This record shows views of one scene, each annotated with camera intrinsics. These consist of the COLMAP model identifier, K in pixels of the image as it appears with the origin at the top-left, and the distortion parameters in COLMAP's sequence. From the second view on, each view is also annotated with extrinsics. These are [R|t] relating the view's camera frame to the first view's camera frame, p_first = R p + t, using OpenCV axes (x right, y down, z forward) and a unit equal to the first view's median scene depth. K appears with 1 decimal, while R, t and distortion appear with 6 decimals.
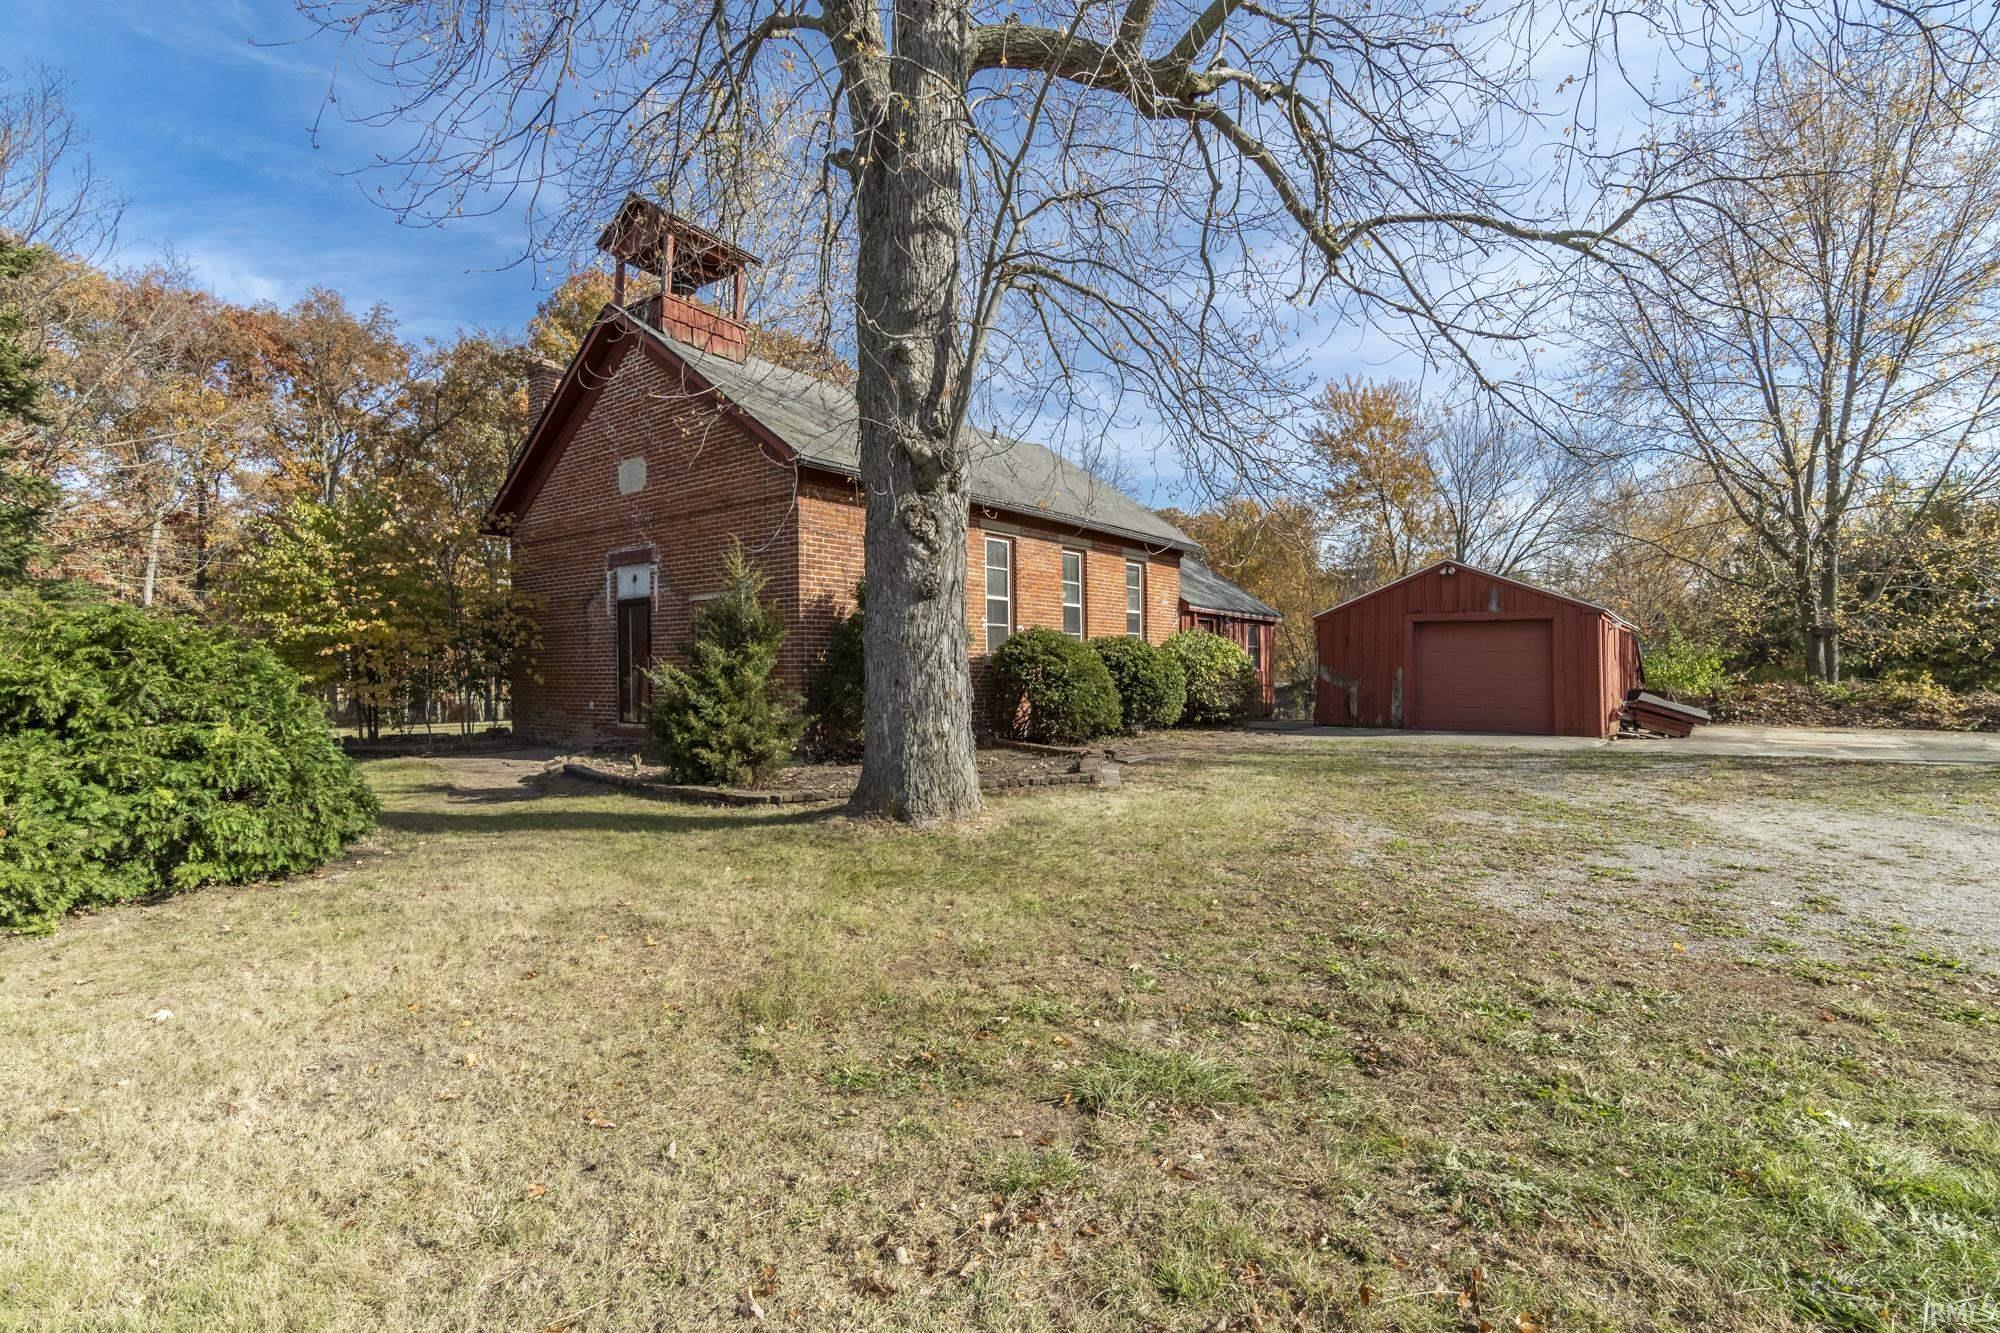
lens RADIAL K [[918.6, 0, 1000.0], [0, 918.6, 666.5], [0, 0, 1]] dist [0.000089, -0.000399]
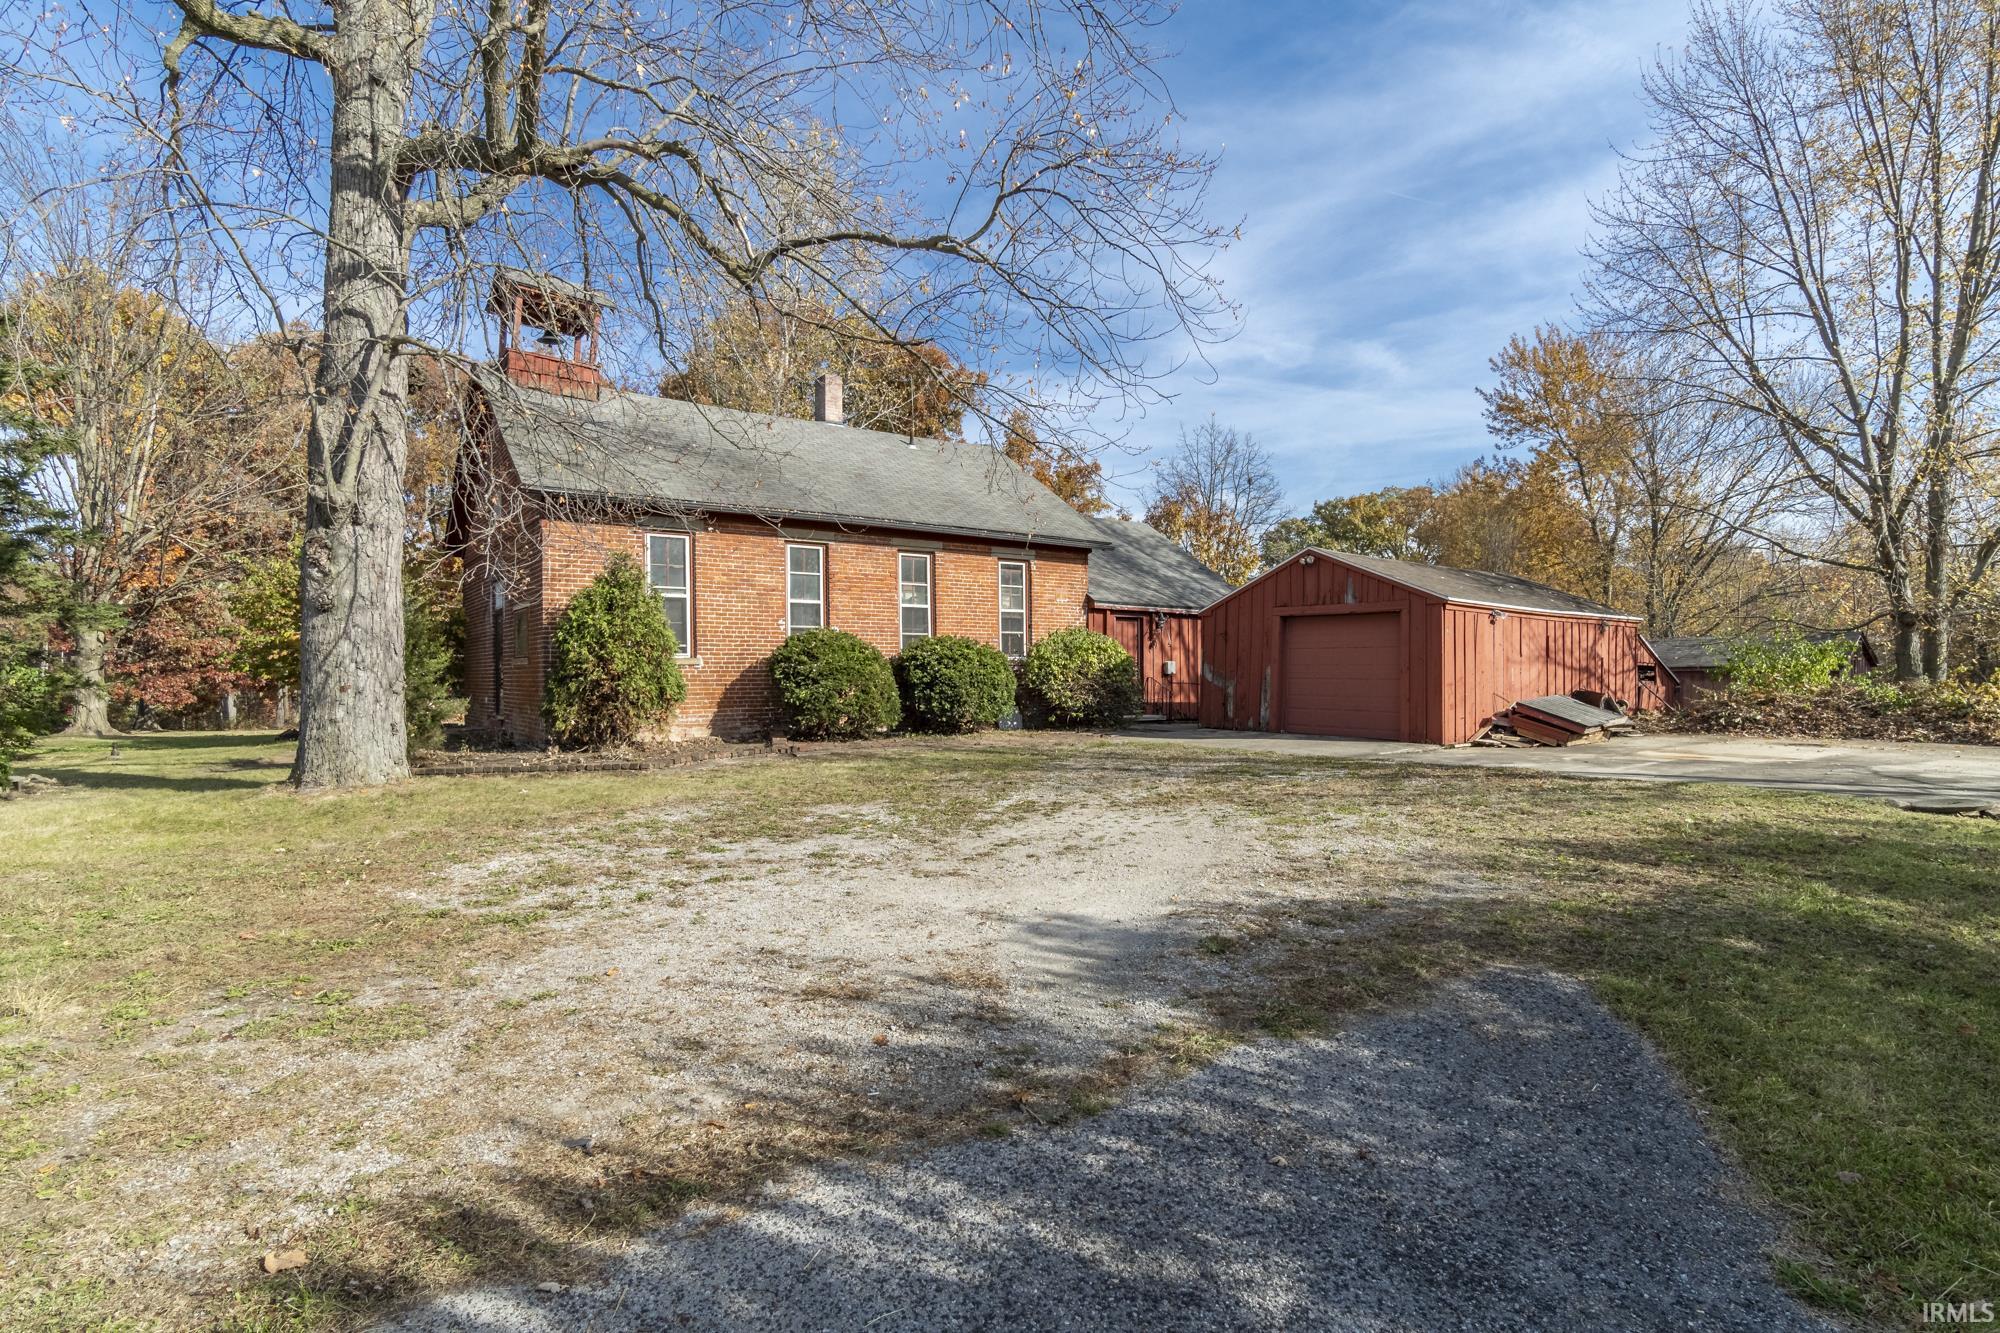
lens RADIAL K [[954.9, 0, 1000.0], [0, 954.9, 666.5], [0, 0, 1]] dist [-0.005009, -0.000689]
pose [[0.961228, -0.002650, -0.275744, 0.454770], [0.002591, 0.999996, -0.000576, 0.001553], [0.275744, -0.000161, 0.961231, 0.001573]]
